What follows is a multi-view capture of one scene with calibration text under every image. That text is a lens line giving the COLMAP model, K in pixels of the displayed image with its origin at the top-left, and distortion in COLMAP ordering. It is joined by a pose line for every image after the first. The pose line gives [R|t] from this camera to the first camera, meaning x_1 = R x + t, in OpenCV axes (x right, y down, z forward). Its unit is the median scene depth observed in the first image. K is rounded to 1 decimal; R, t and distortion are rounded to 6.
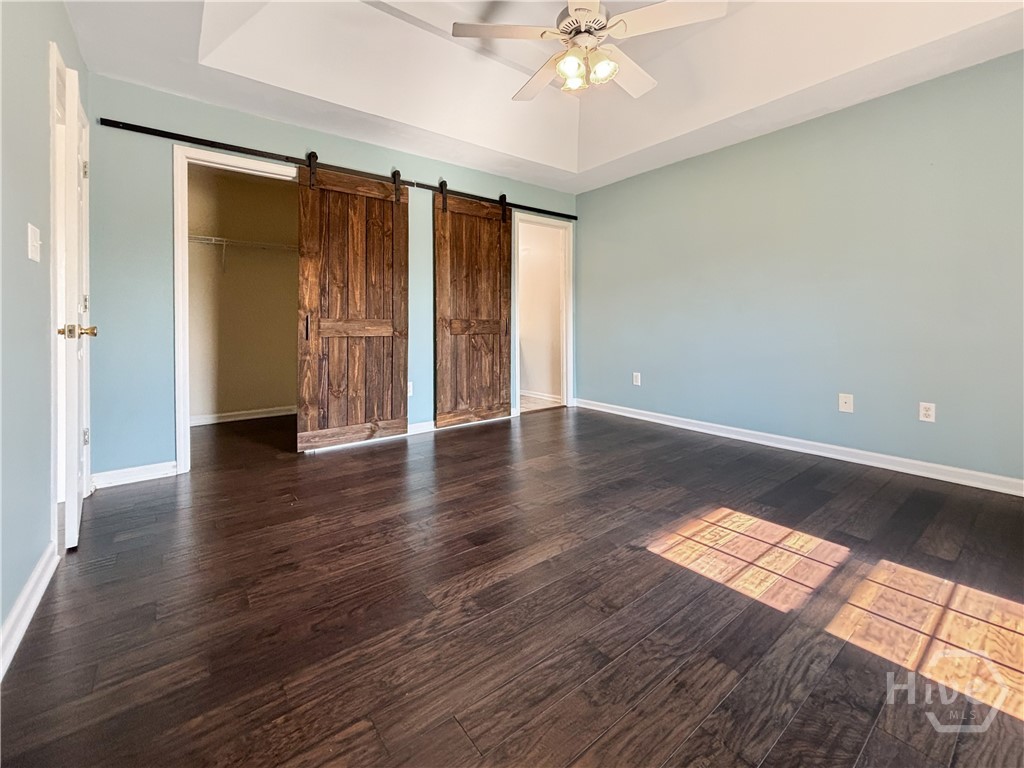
lens RADIAL K [[426.8, 0, 521.4], [0, 426.8, 336.0], [0, 0, 1]] dist [0.000057, 0.011005]
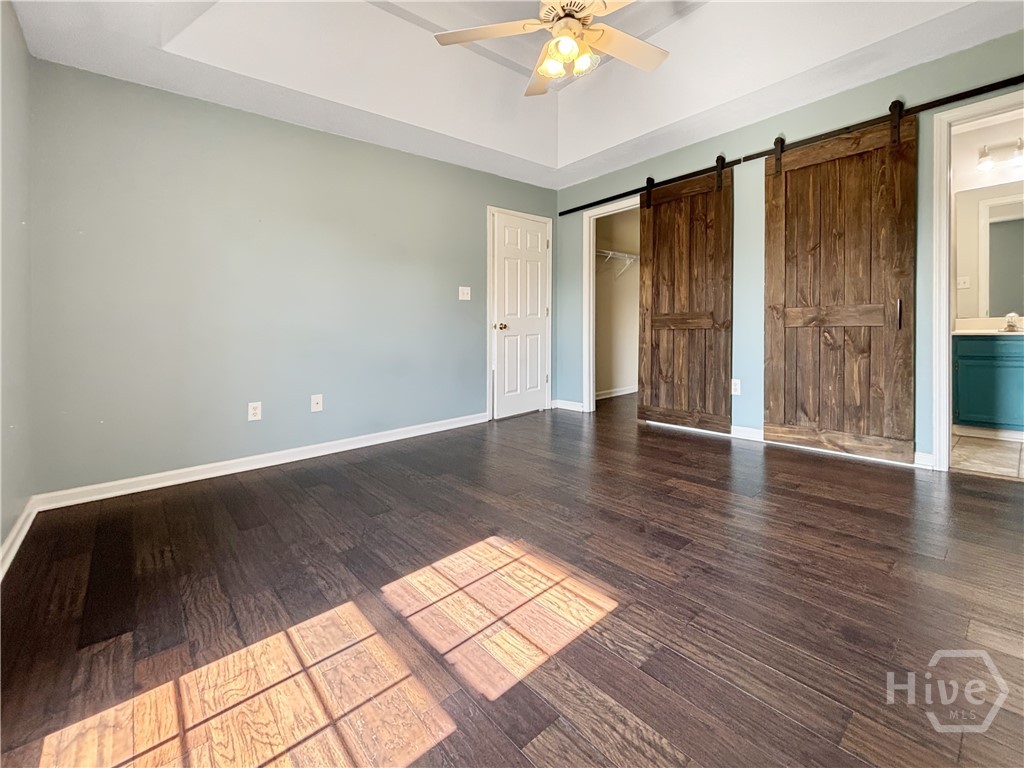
lens RADIAL K [[441.6, 0, 514.5], [0, 441.6, 321.5], [0, 0, 1]] dist [0.000574, 0.000041]
pose [[0.052160, -0.015818, -0.998513, 0.705925], [-0.005341, 0.999856, -0.016119, 0.002277], [0.998624, 0.006174, 0.052068, 0.519178]]
